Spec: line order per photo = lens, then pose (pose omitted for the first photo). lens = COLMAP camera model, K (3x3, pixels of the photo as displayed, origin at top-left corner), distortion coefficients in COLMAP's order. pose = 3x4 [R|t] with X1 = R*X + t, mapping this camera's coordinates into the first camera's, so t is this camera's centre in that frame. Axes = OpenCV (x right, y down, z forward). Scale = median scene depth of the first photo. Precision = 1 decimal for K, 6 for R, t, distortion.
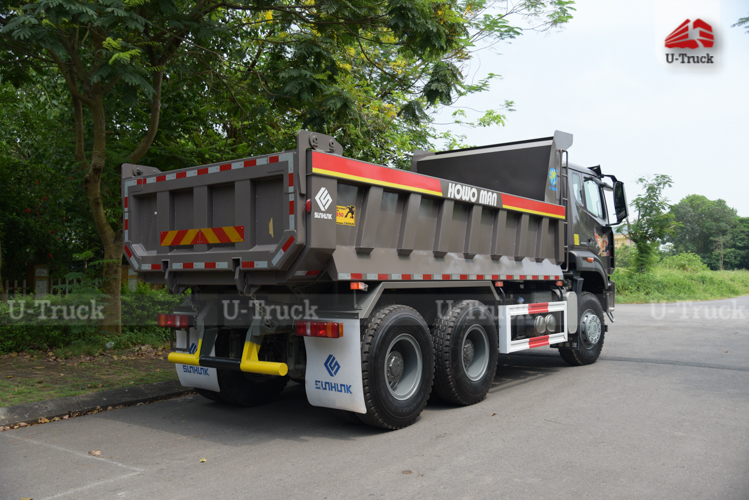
lens RADIAL K [[690.7, 0, 374.5], [0, 690.7, 250.0], [0, 0, 1]] dist [-0.000266, -0.000041]
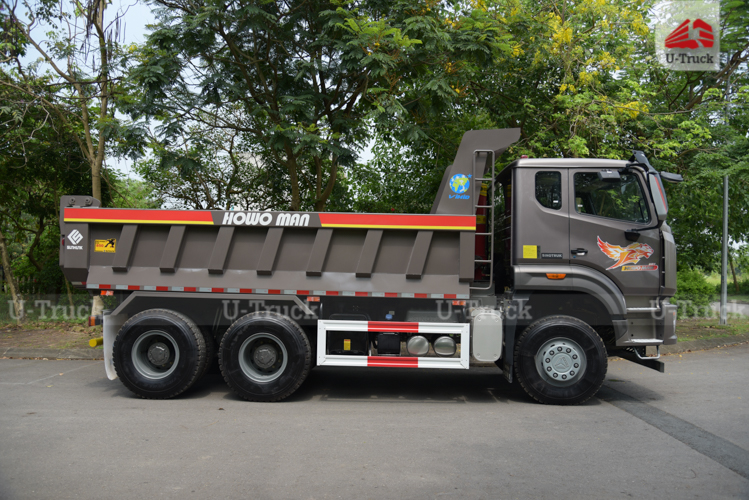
lens RADIAL K [[594.6, 0, 374.5], [0, 594.6, 250.0], [0, 0, 1]] dist [-0.069105, -0.000524]
pose [[0.562961, -0.025049, -0.826104, 1.091596], [0.009917, 0.999673, -0.023554, -0.004006], [0.826424, 0.005068, 0.563026, 0.621147]]
